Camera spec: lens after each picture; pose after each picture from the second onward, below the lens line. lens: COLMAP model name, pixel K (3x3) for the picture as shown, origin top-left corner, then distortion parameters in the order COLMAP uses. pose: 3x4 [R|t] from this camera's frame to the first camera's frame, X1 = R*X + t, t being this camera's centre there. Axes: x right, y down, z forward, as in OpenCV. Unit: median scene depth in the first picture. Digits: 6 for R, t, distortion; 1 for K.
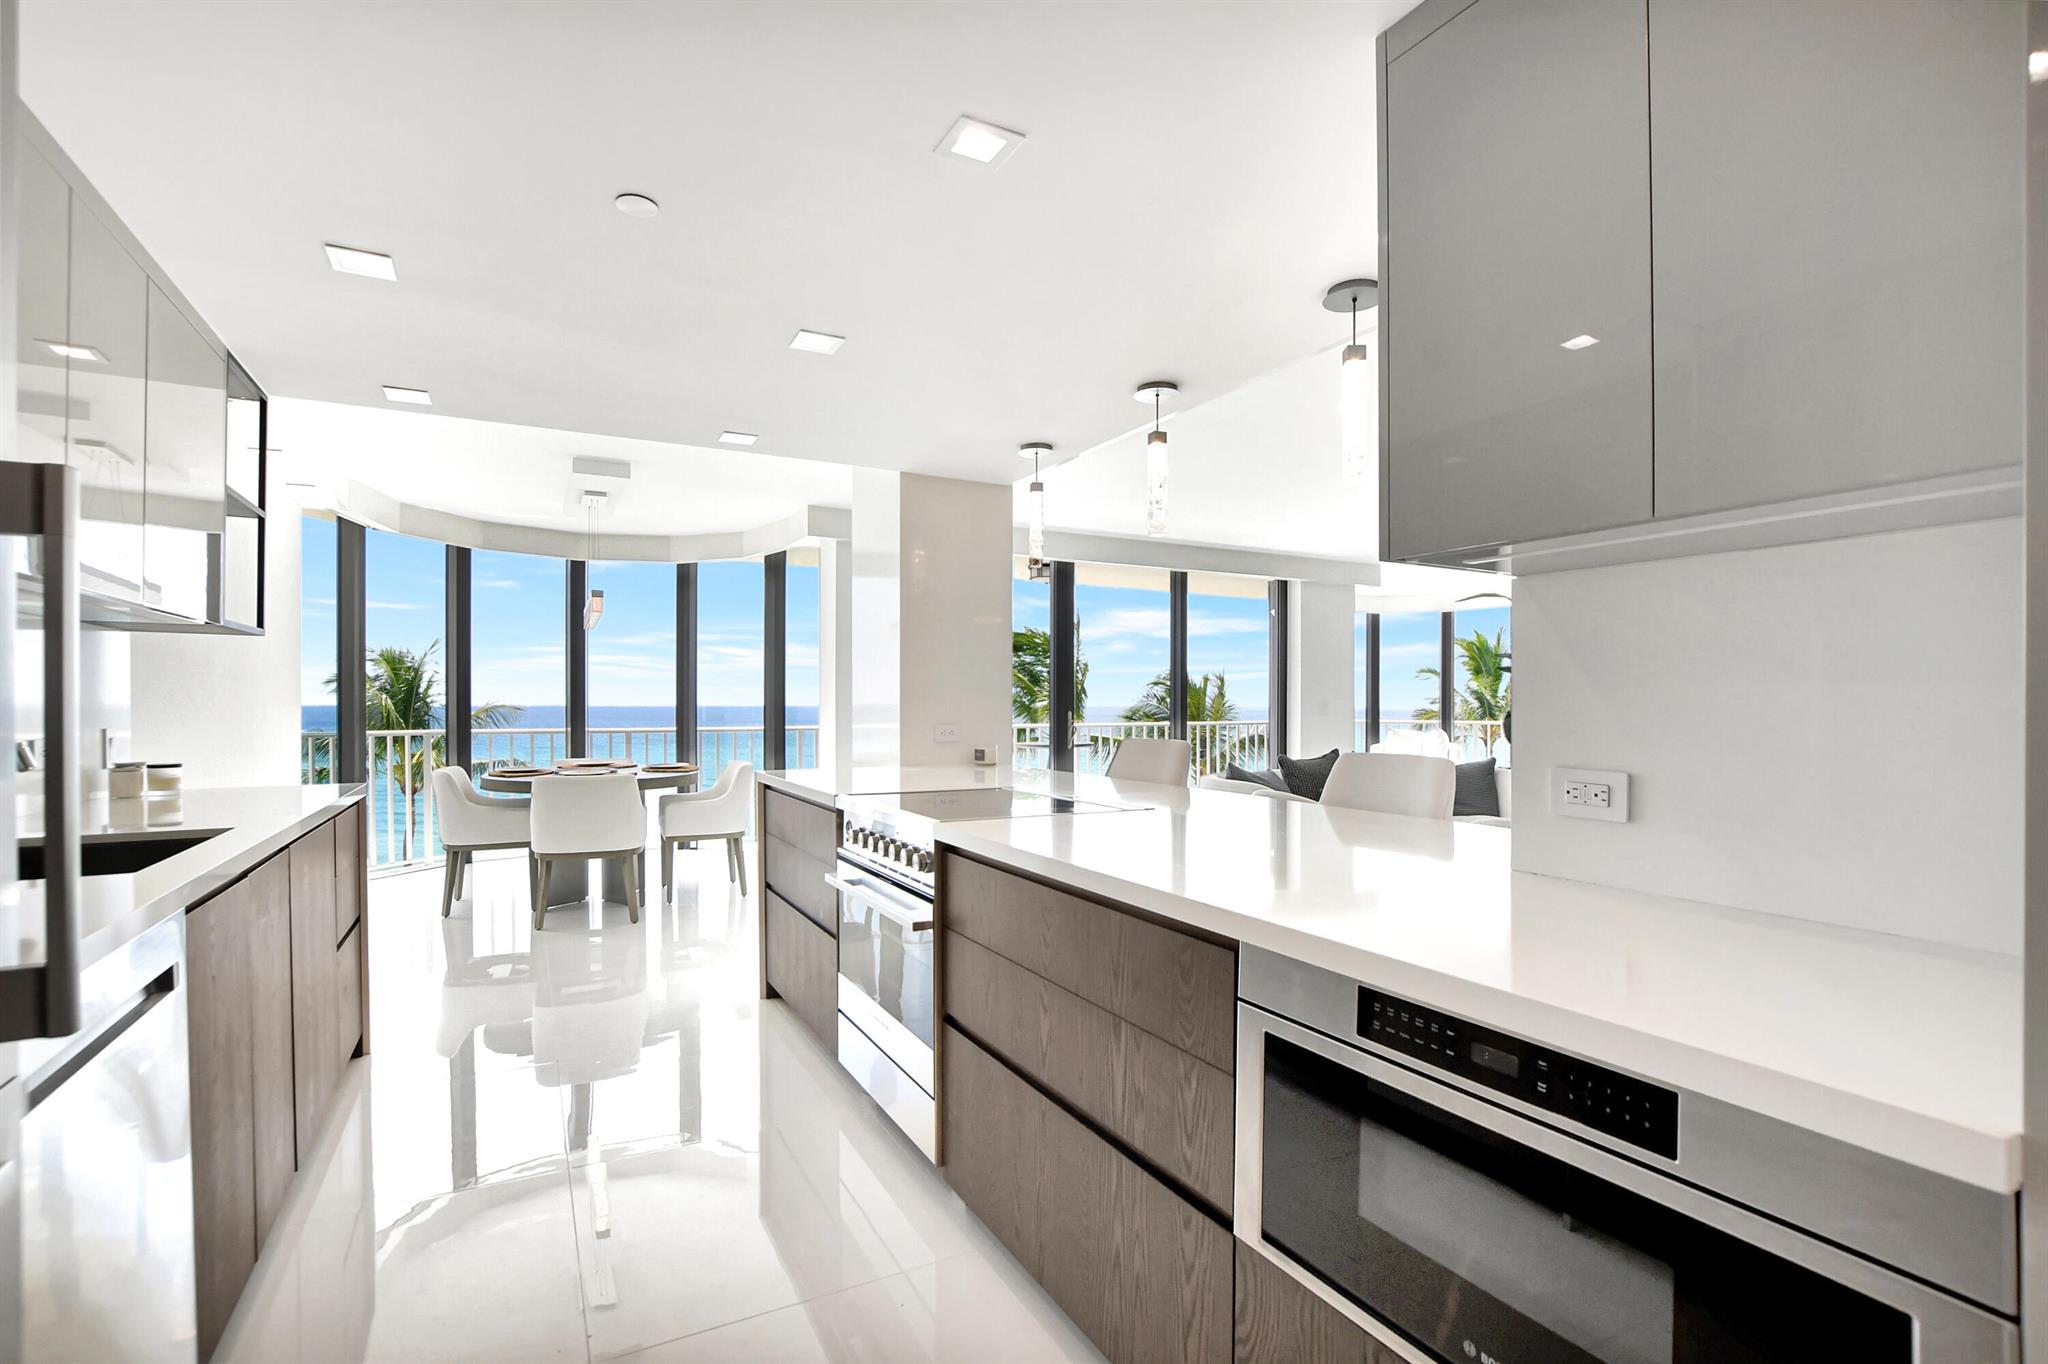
lens RADIAL K [[898.1, 0, 1021.0], [0, 898.1, 715.1], [0, 0, 1]] dist [0.000090, 0.000005]
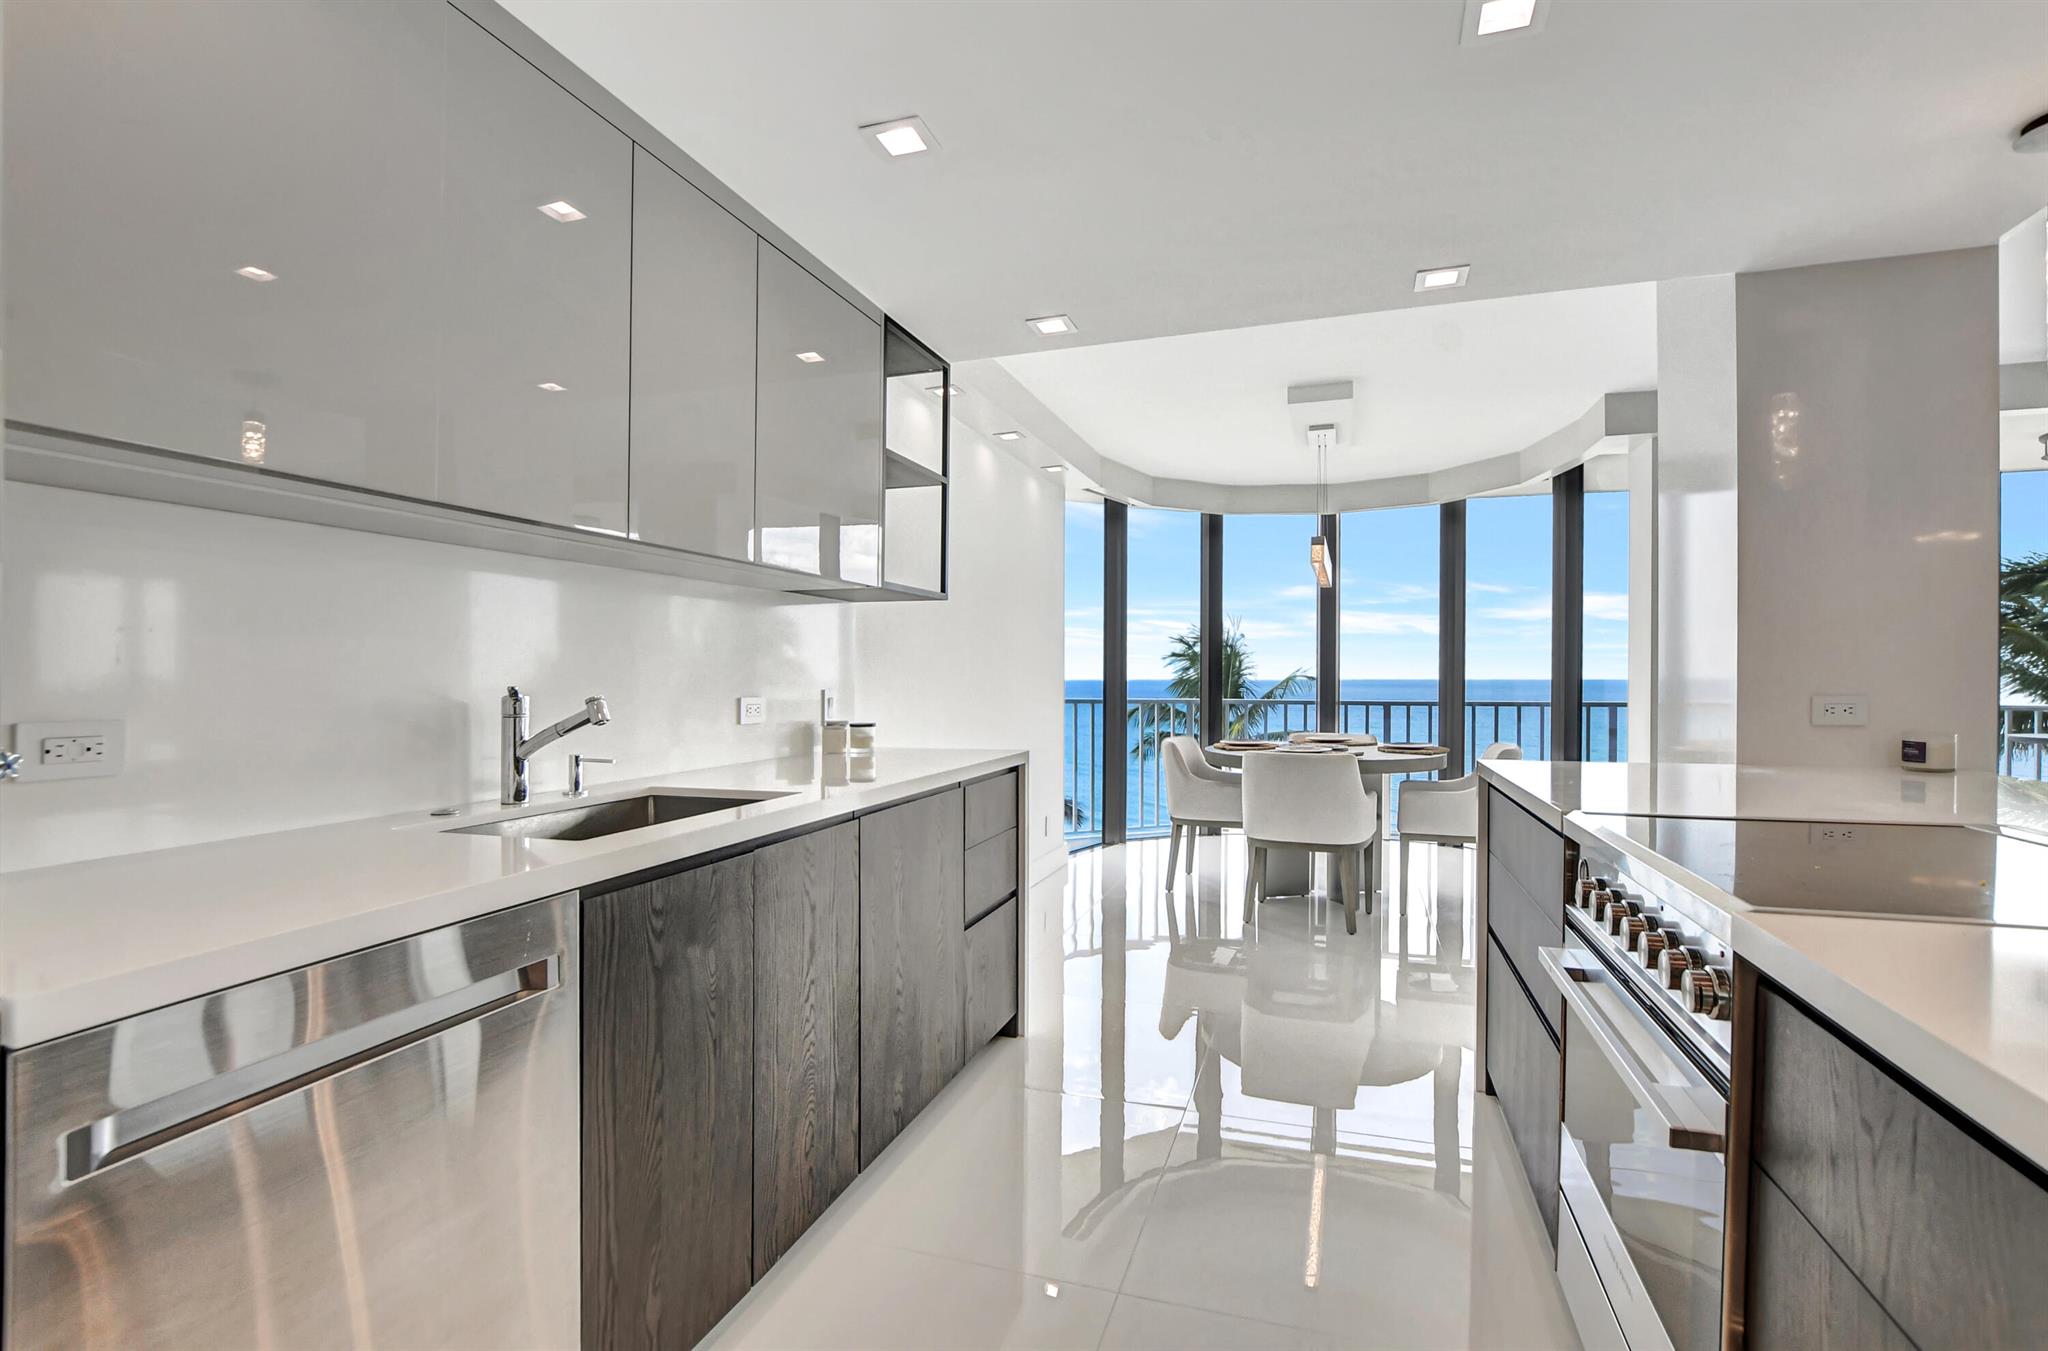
lens RADIAL K [[935.9, 0, 1025.1], [0, 935.9, 692.6], [0, 0, 1]] dist [-0.028393, 0.000459]
pose [[0.671346, 0.006435, -0.741116, 0.000937], [-0.003860, 0.999979, 0.005187, 0.006258], [0.741134, -0.000621, 0.671357, 0.215635]]
